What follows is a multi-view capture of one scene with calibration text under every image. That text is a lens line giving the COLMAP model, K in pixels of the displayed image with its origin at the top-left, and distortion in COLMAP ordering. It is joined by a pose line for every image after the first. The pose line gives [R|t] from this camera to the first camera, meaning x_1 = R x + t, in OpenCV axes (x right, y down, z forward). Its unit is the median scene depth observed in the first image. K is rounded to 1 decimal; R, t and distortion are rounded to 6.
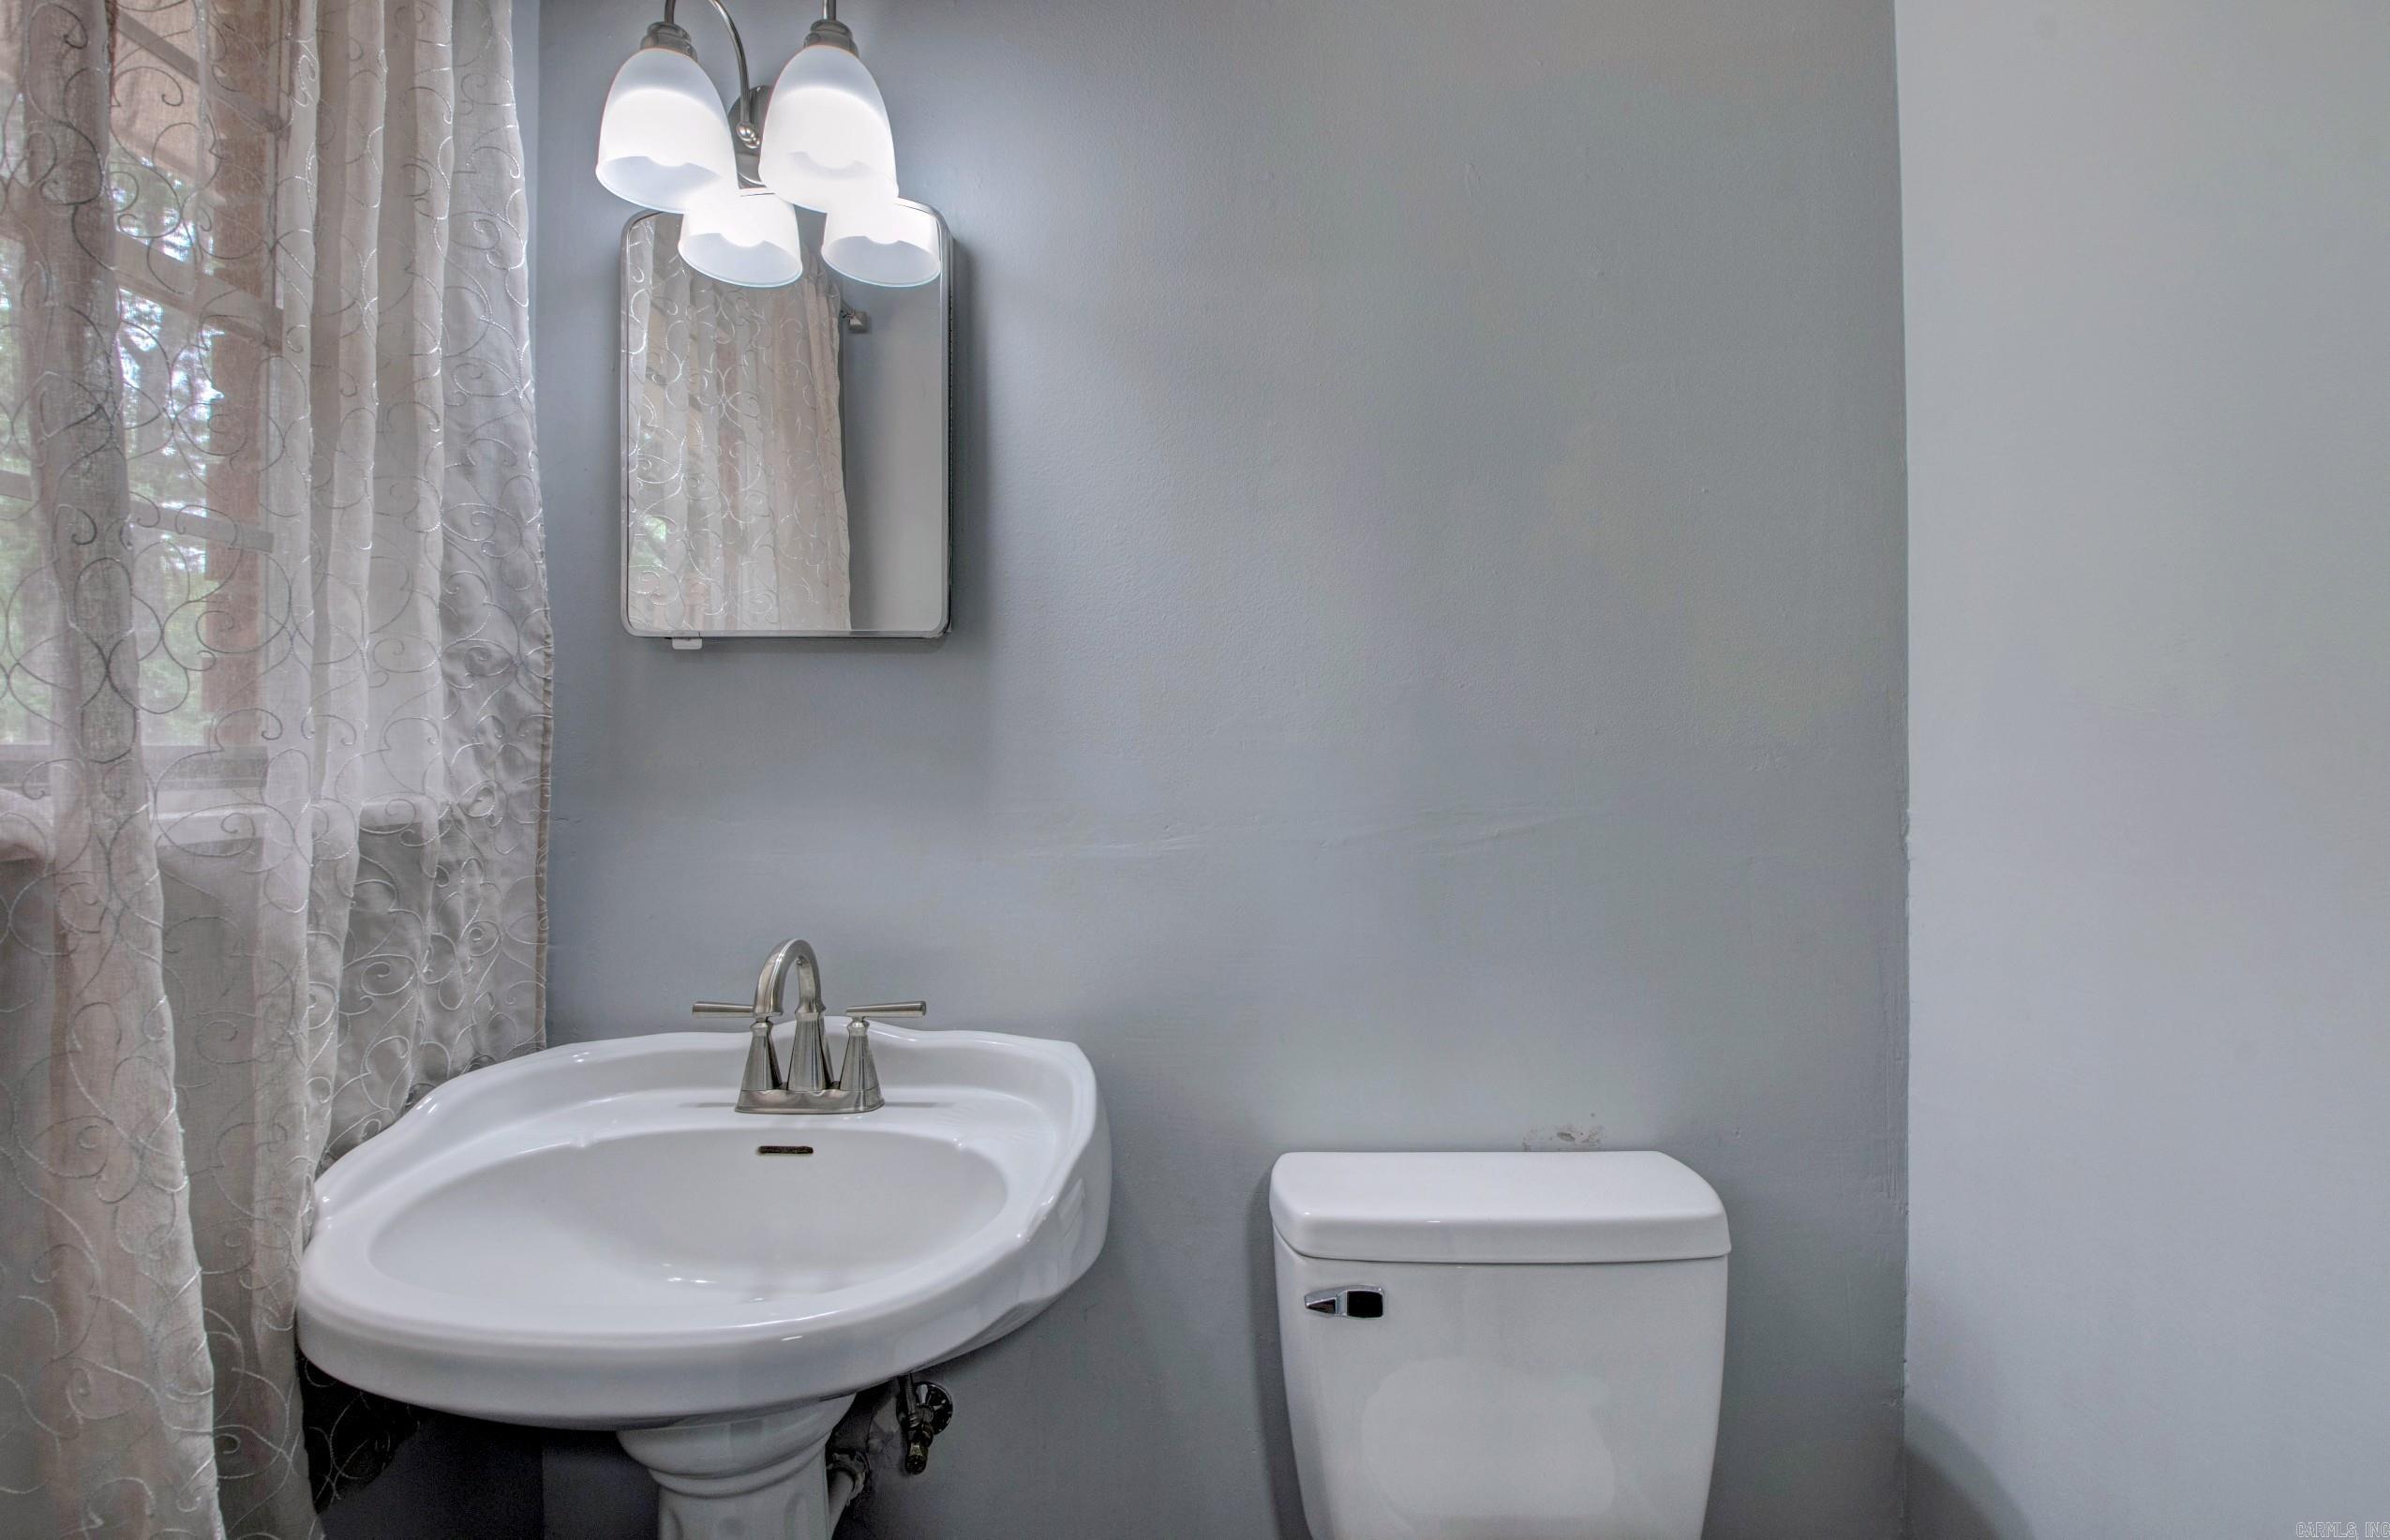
lens RADIAL K [[1118.8, 0, 1192.3], [0, 1118.8, 757.7], [0, 0, 1]] dist [0.019212, -0.025459]
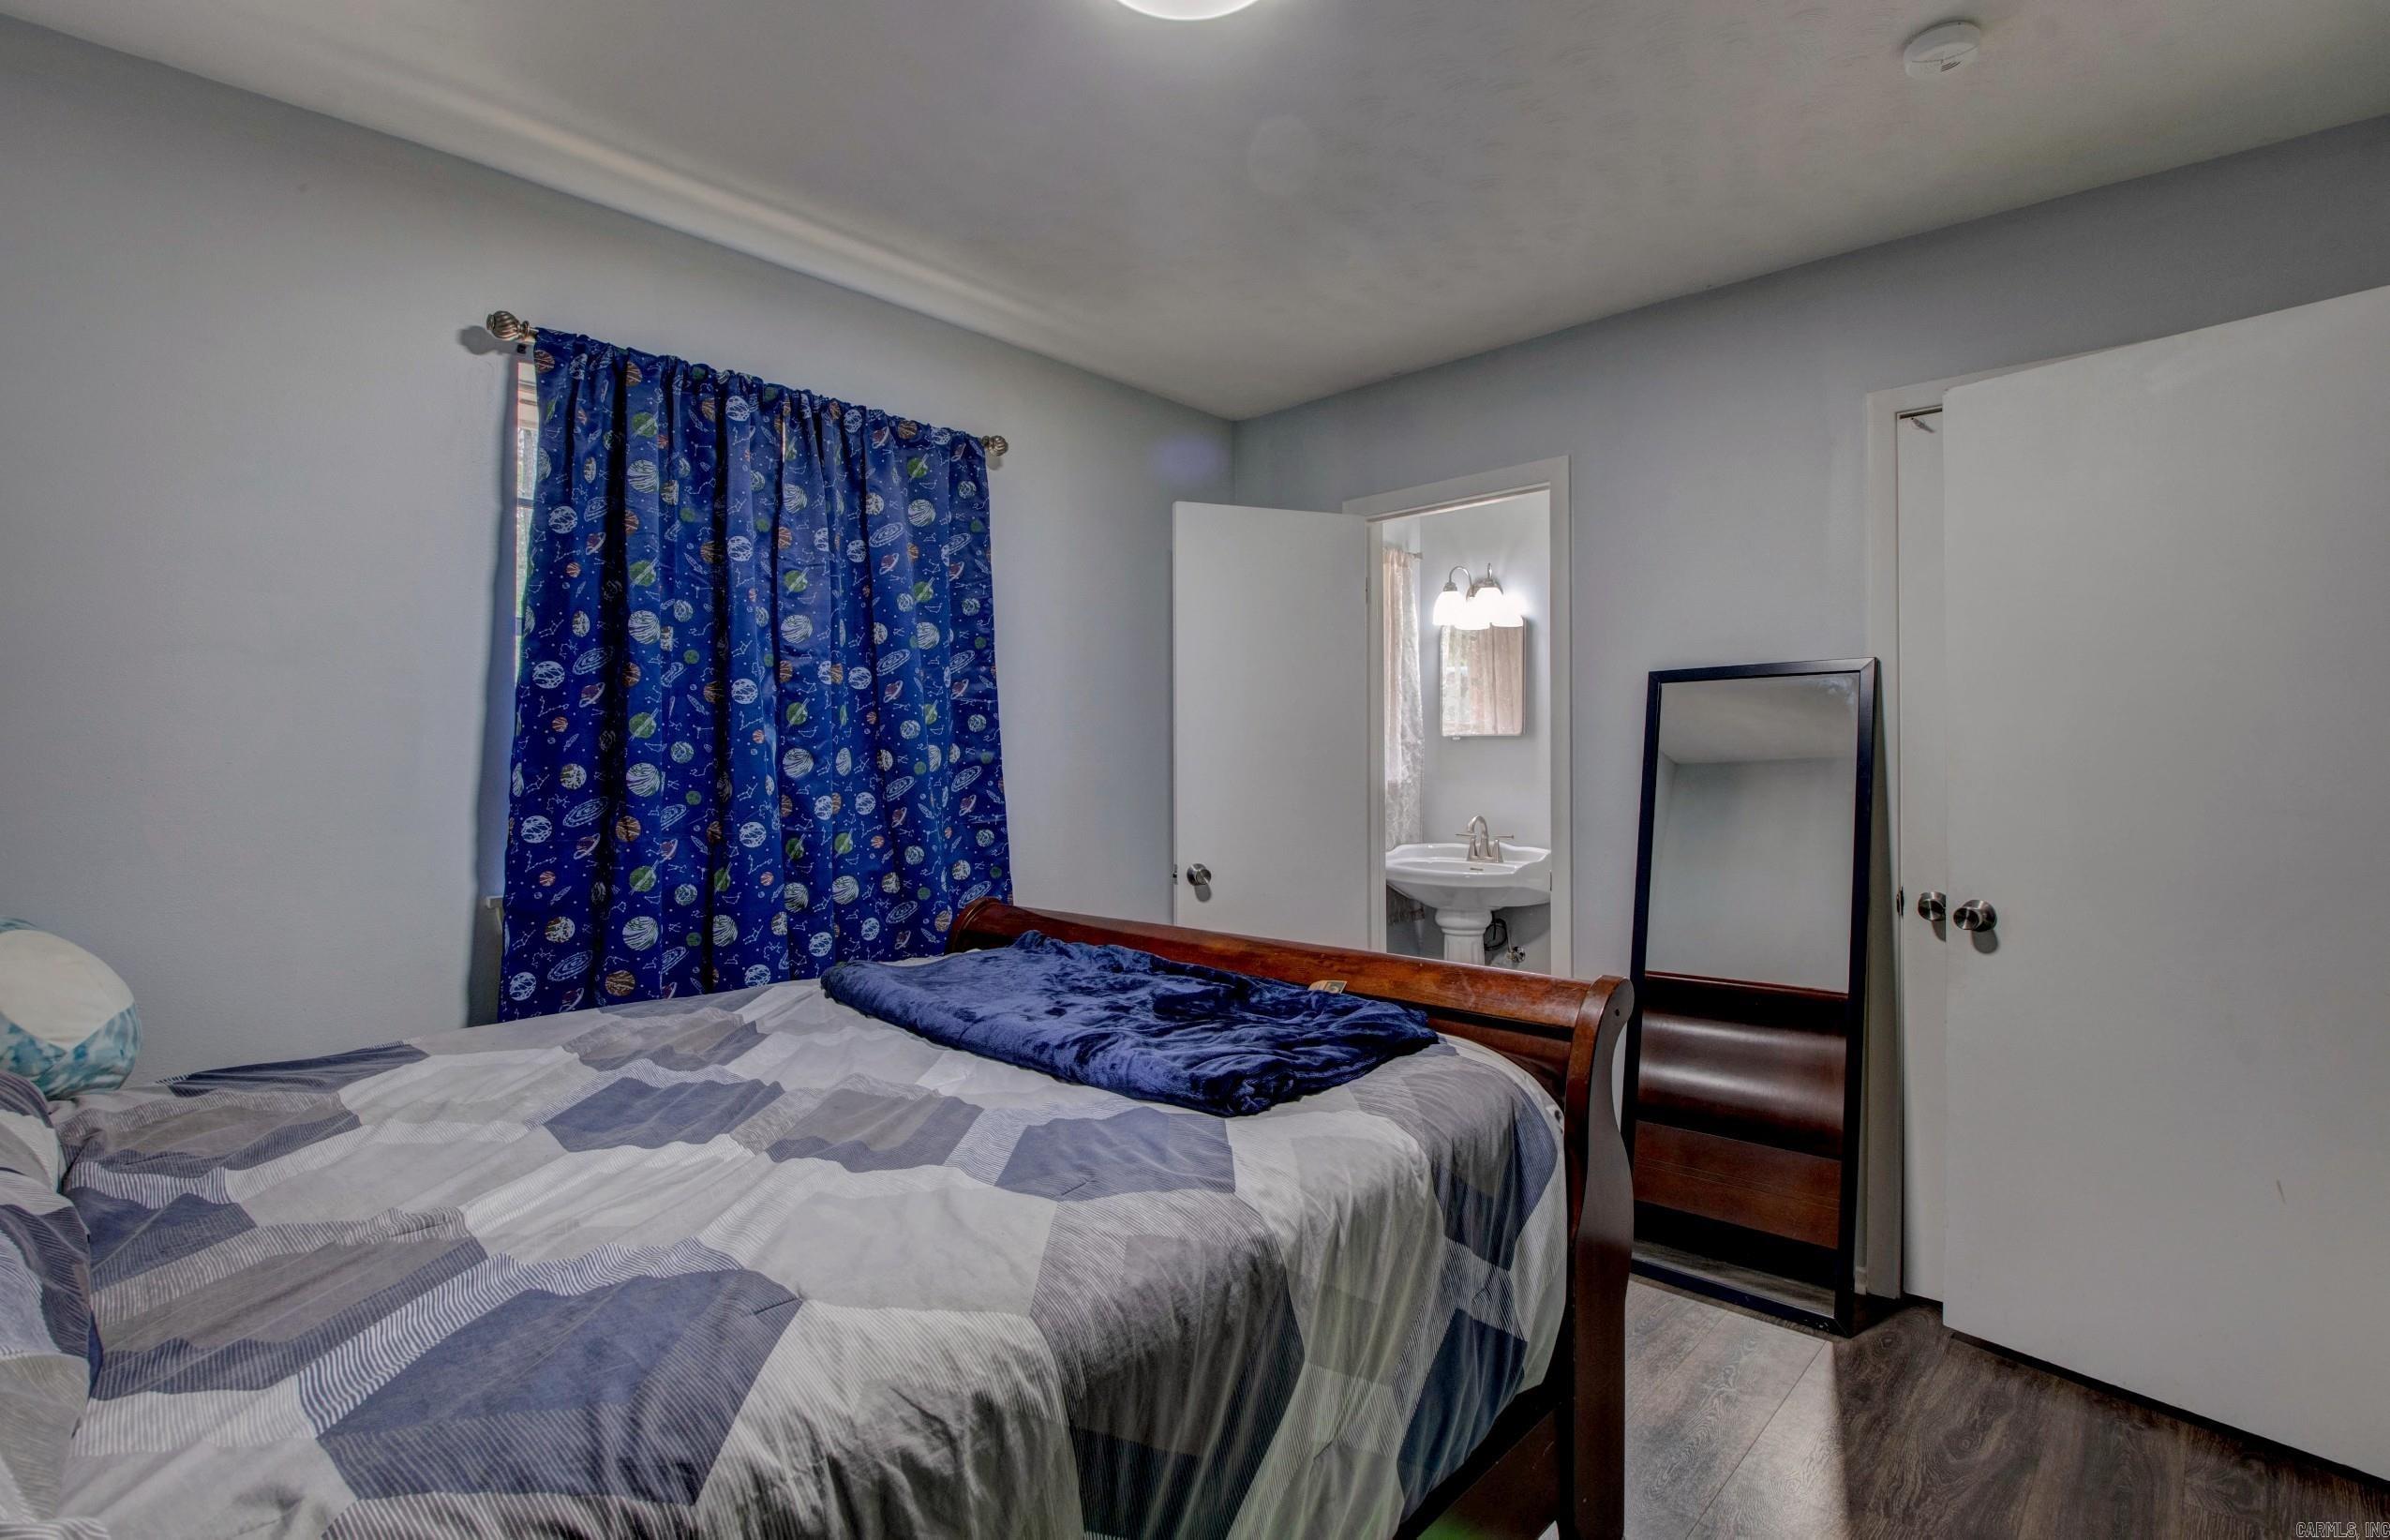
lens RADIAL K [[1118.8, 0, 1192.3], [0, 1118.8, 757.7], [0, 0, 1]] dist [0.019212, -0.025459]
pose [[0.757555, 0.002349, -0.652767, 1.420289], [-0.002600, 0.999996, 0.000582, -0.038595], [0.652766, 0.001256, 0.757559, -2.580160]]
